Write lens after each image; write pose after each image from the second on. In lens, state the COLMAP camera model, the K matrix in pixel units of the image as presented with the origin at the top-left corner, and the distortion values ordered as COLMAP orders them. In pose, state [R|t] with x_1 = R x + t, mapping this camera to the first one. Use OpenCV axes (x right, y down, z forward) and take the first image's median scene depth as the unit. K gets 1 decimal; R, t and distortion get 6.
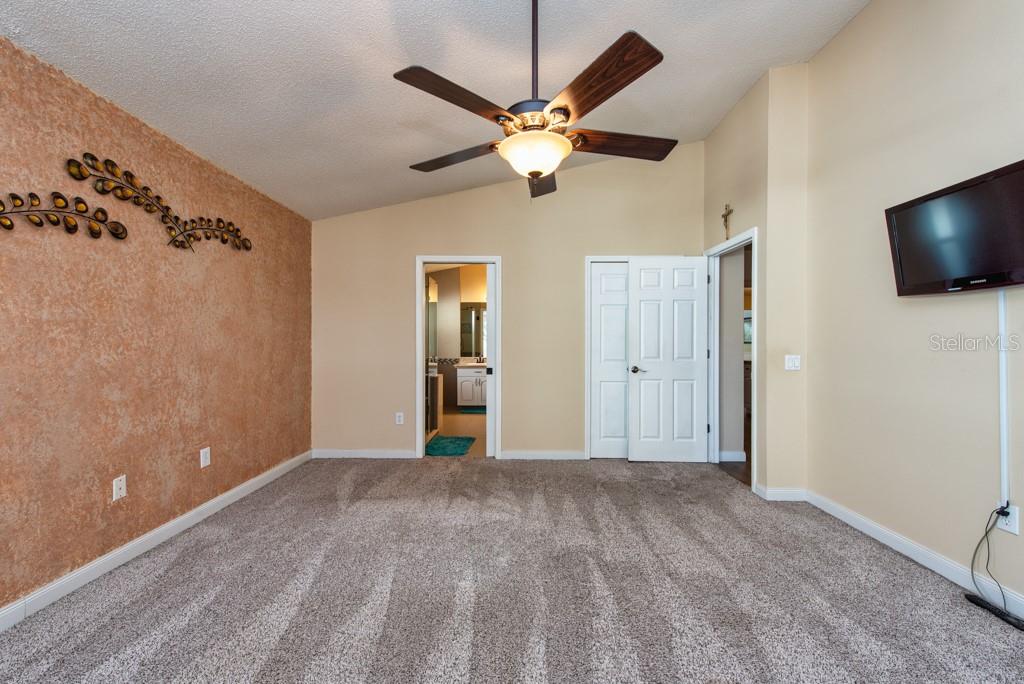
lens RADIAL K [[400.3, 0, 513.6], [0, 400.3, 341.7], [0, 0, 1]] dist [0.017693, -0.005774]
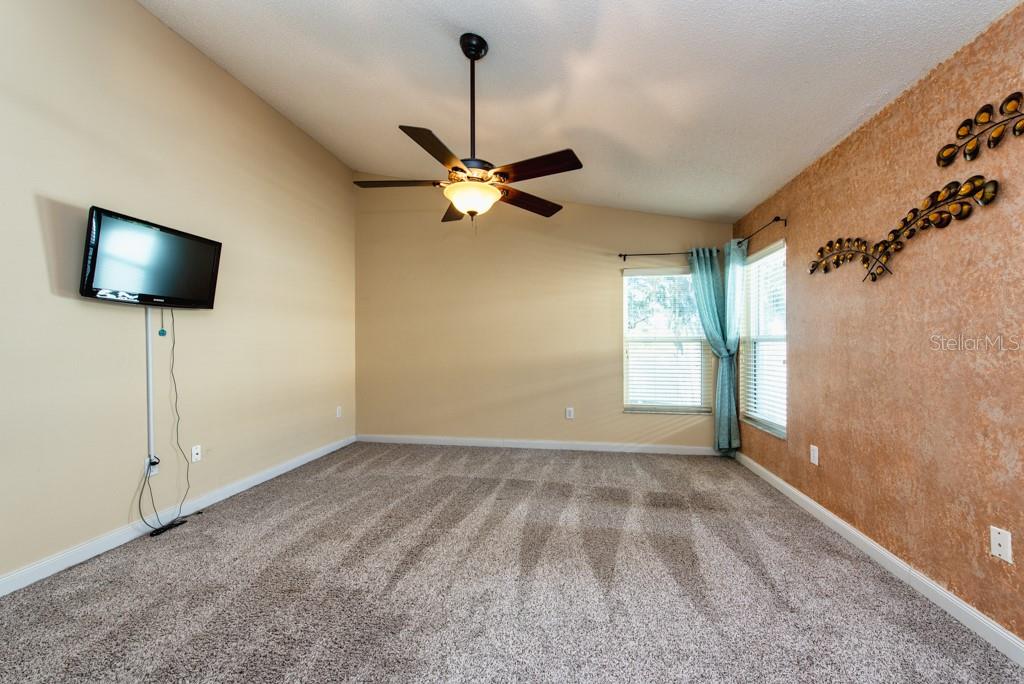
lens RADIAL K [[400.3, 0, 513.6], [0, 400.3, 341.7], [0, 0, 1]] dist [0.017693, -0.005774]
pose [[-0.988856, 0.002462, 0.148857, -0.214842], [0.000570, 0.999919, -0.012752, 0.008128], [-0.148876, -0.012525, -0.988777, 1.800850]]
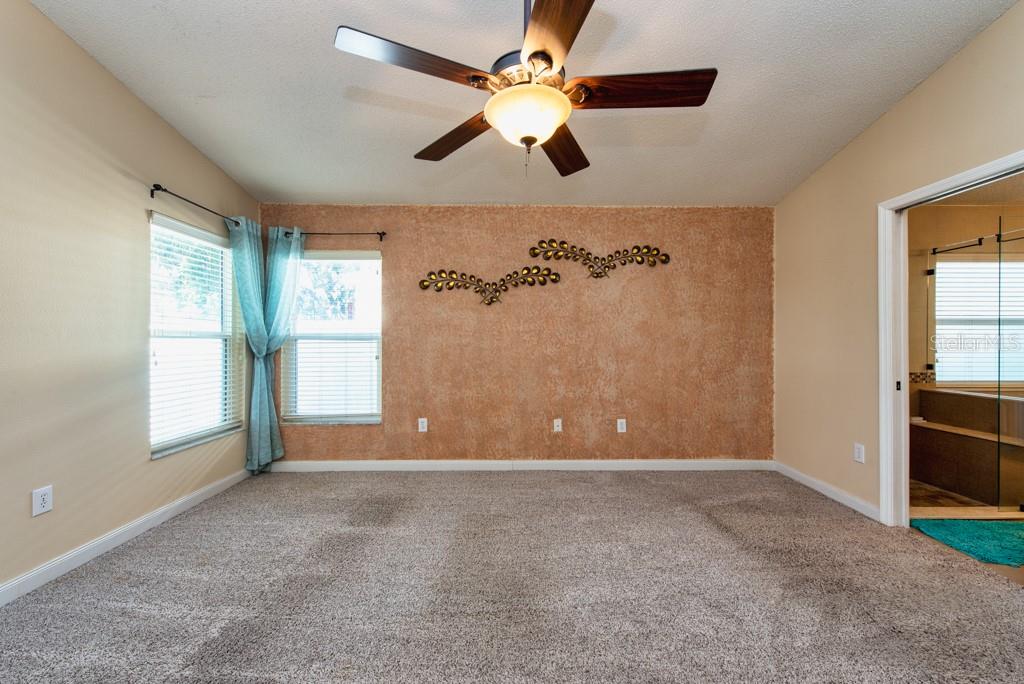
lens RADIAL K [[400.3, 0, 513.6], [0, 400.3, 341.7], [0, 0, 1]] dist [0.017693, -0.005774]
pose [[0.019166, -0.002542, -0.999813, 0.720981], [0.005264, 0.999983, -0.002441, 0.004994], [0.999802, -0.005216, 0.019179, 0.758724]]
